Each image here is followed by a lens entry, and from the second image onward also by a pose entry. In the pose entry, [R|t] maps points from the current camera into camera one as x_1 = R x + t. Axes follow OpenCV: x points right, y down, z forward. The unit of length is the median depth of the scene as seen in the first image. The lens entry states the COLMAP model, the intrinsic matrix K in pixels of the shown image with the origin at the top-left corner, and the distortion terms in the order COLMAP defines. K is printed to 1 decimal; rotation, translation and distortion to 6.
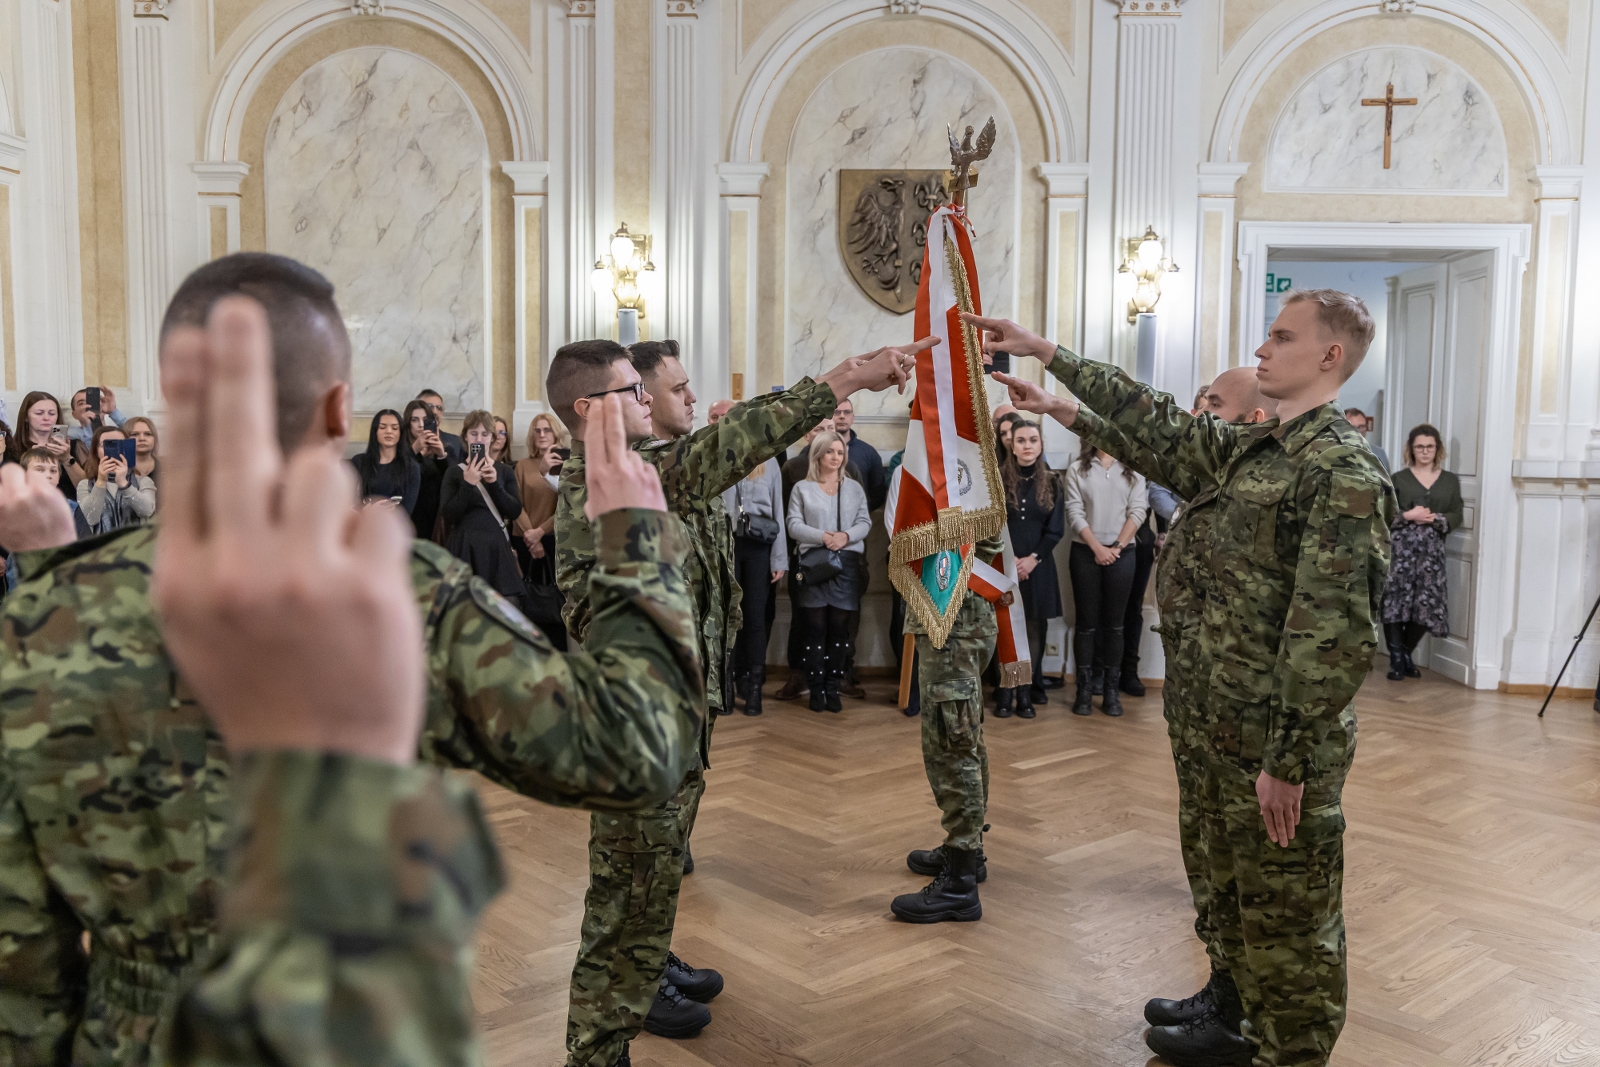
lens RADIAL K [[1377.3, 0, 800.0], [0, 1377.3, 533.5], [0, 0, 1]] dist [0.004755, 0.000519]
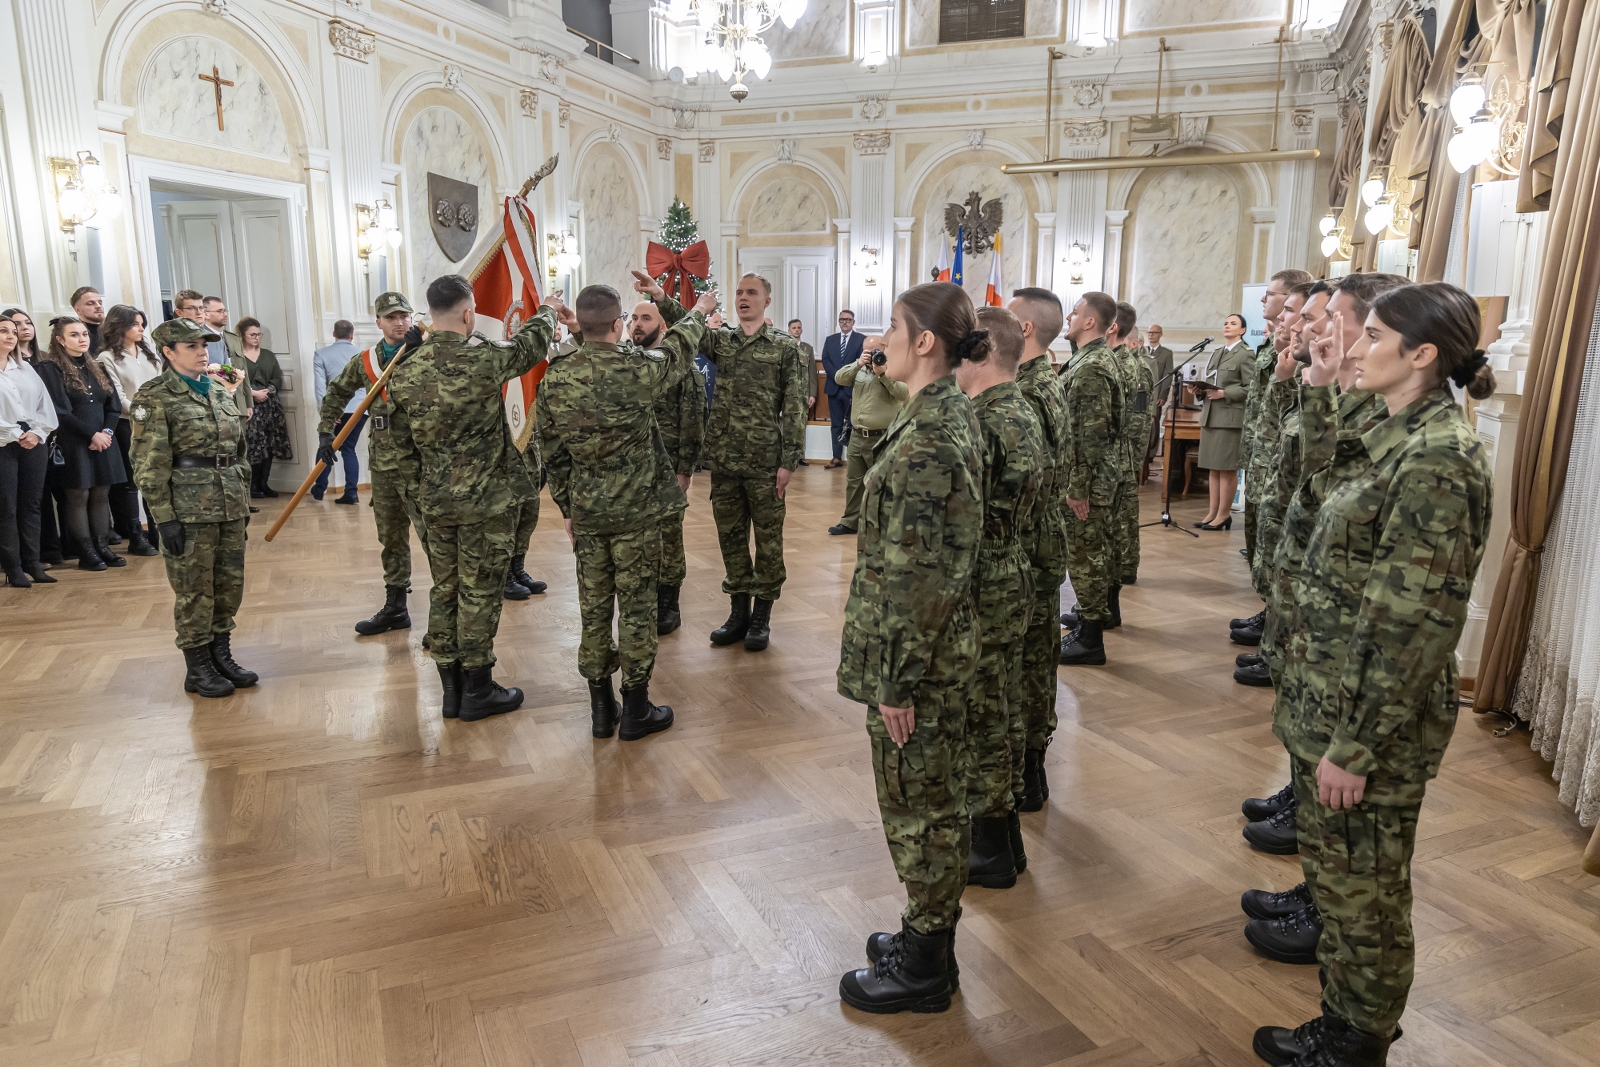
lens RADIAL K [[1092.0, 0, 803.9], [0, 1092.0, 556.4], [0, 0, 1]] dist [-0.003119, -0.000397]
pose [[0.284788, -0.205580, 0.936287, -0.520495], [0.067879, 0.978606, 0.194225, -0.019400], [-0.956184, 0.008241, 0.292650, 0.124852]]
